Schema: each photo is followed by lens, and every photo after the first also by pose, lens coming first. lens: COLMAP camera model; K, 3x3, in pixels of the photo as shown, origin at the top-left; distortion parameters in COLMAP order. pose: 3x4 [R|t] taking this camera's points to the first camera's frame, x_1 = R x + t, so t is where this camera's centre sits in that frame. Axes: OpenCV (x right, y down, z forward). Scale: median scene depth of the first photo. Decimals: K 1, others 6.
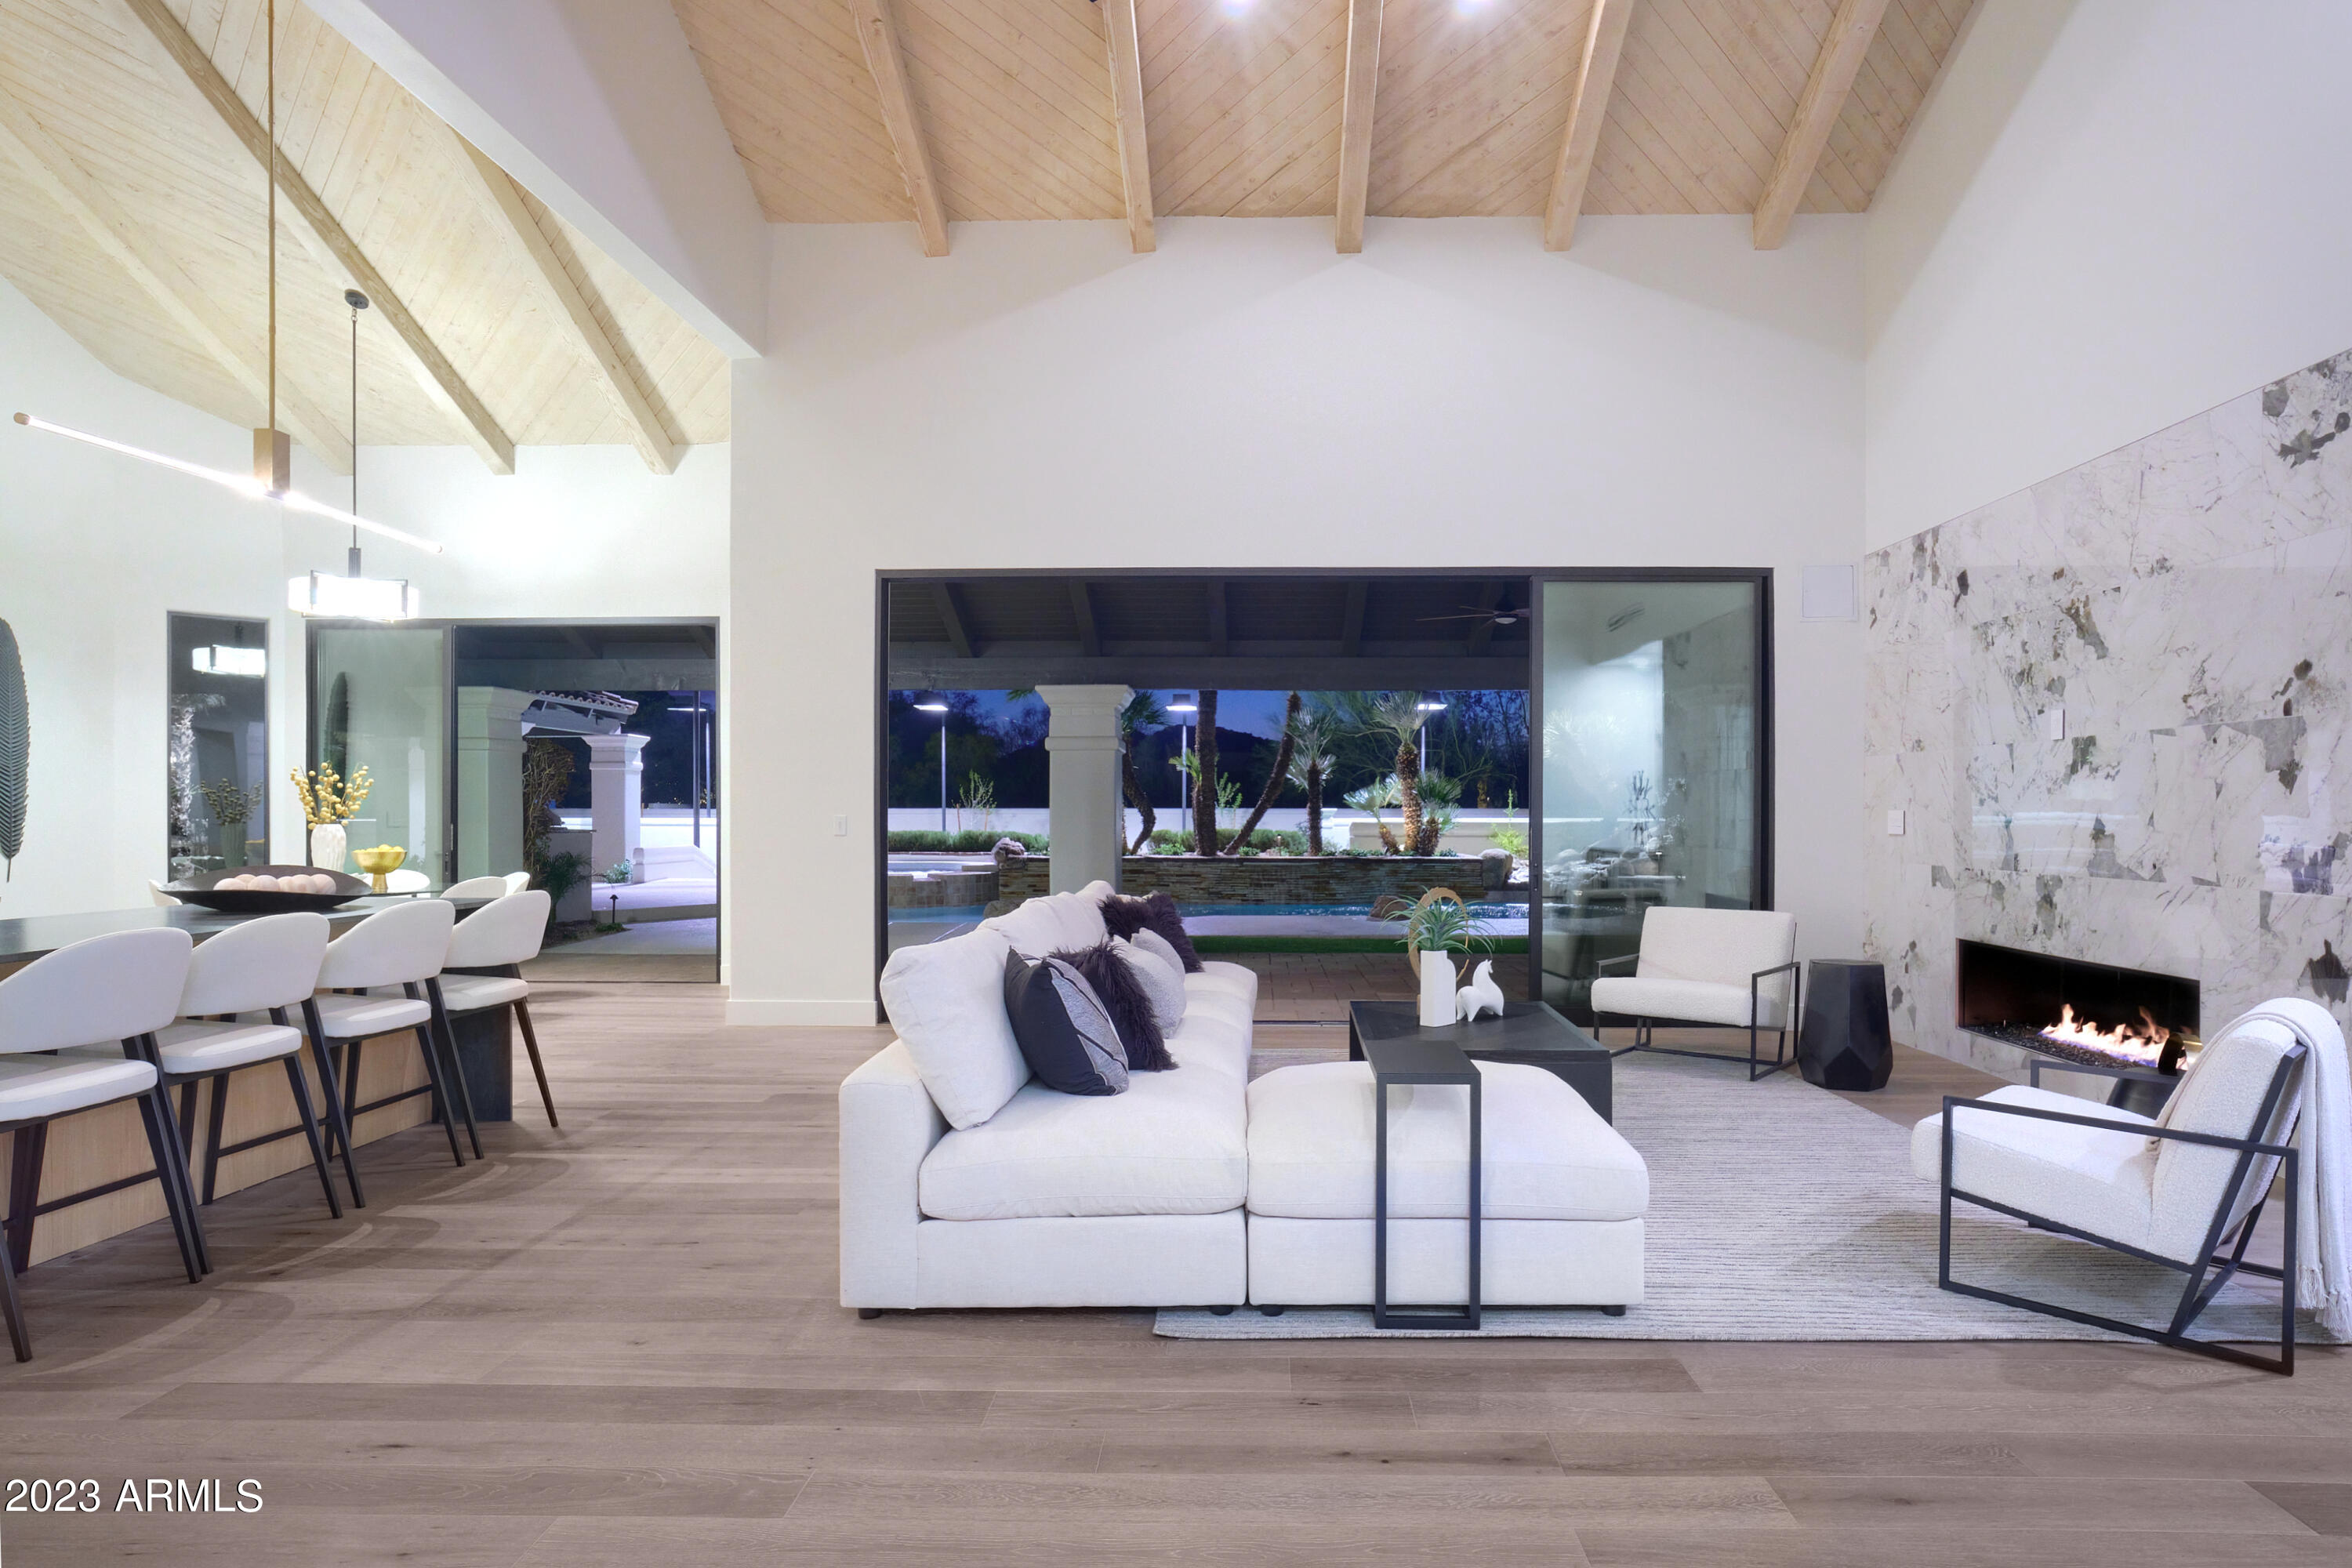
lens RADIAL K [[1451.2, 0, 1277.0], [0, 1451.2, 835.3], [0, 0, 1]] dist [-0.038897, 0.033463]
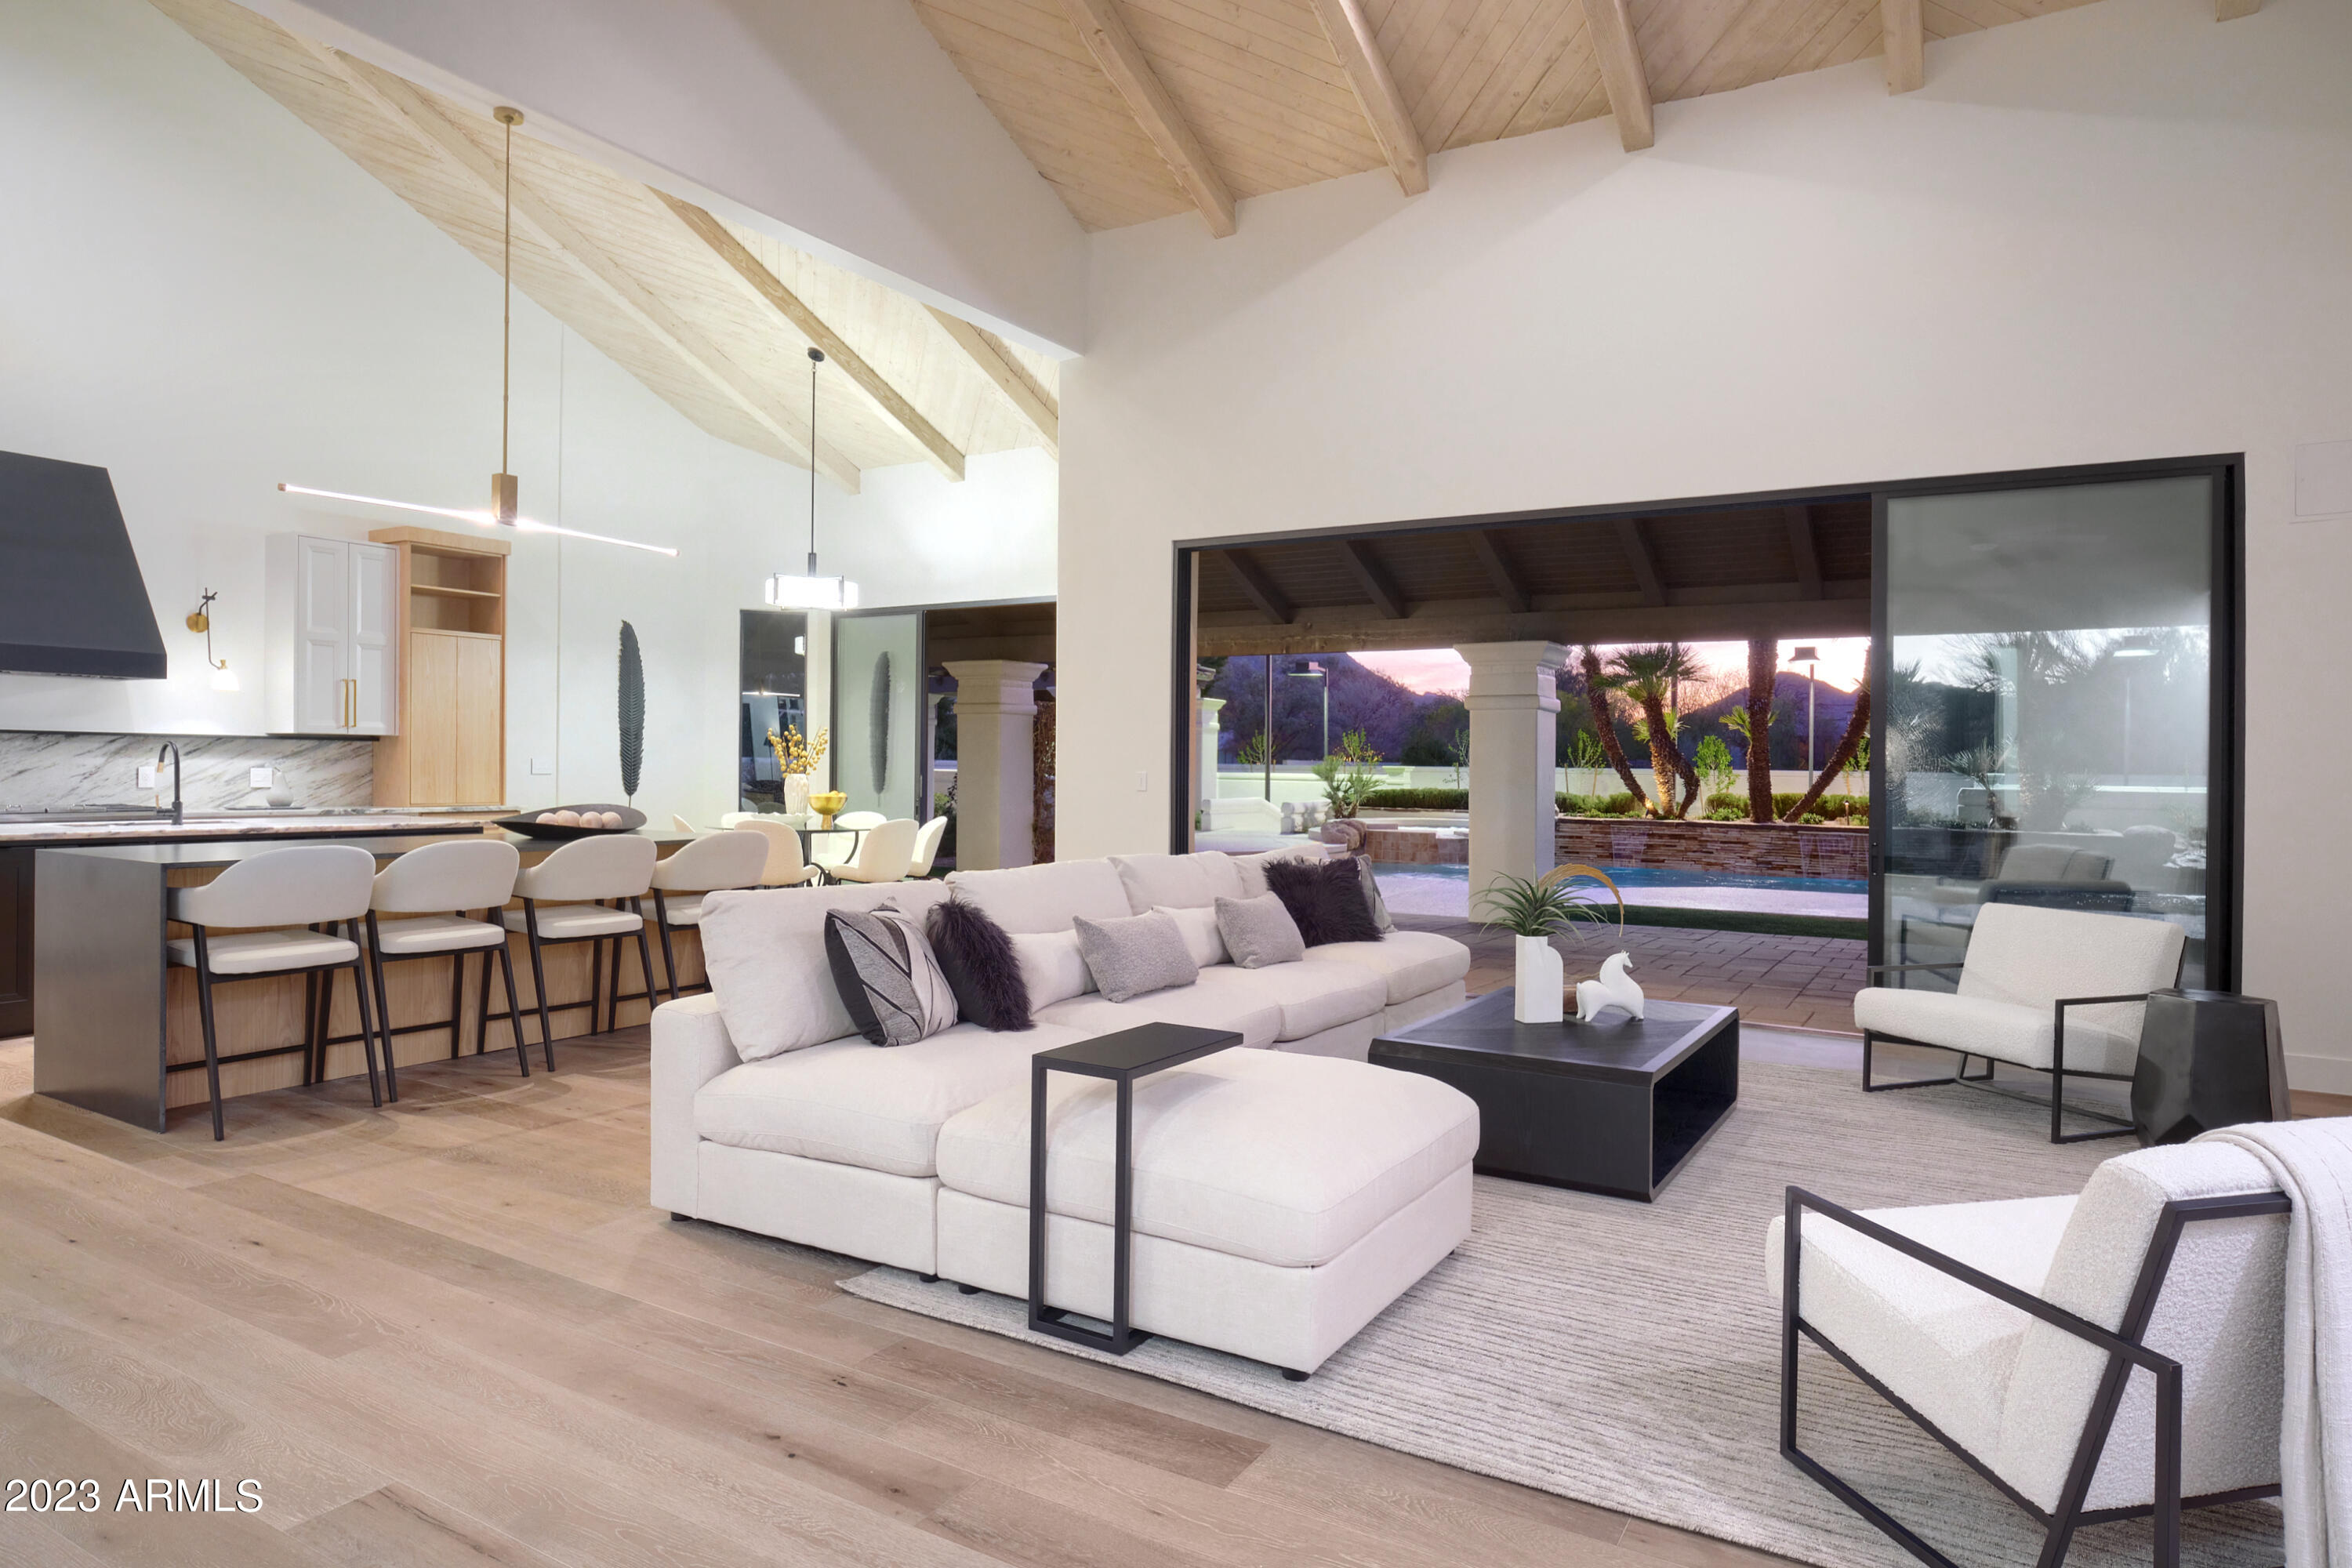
lens RADIAL K [[1408.2, 0, 1138.4], [0, 1408.2, 778.5], [0, 0, 1]] dist [-0.030214, 0.027632]
pose [[0.851907, 0.016995, -0.523418, 0.299675], [-0.022236, 0.999746, -0.003730, -0.005751], [0.523221, 0.014816, 0.852068, 0.131172]]
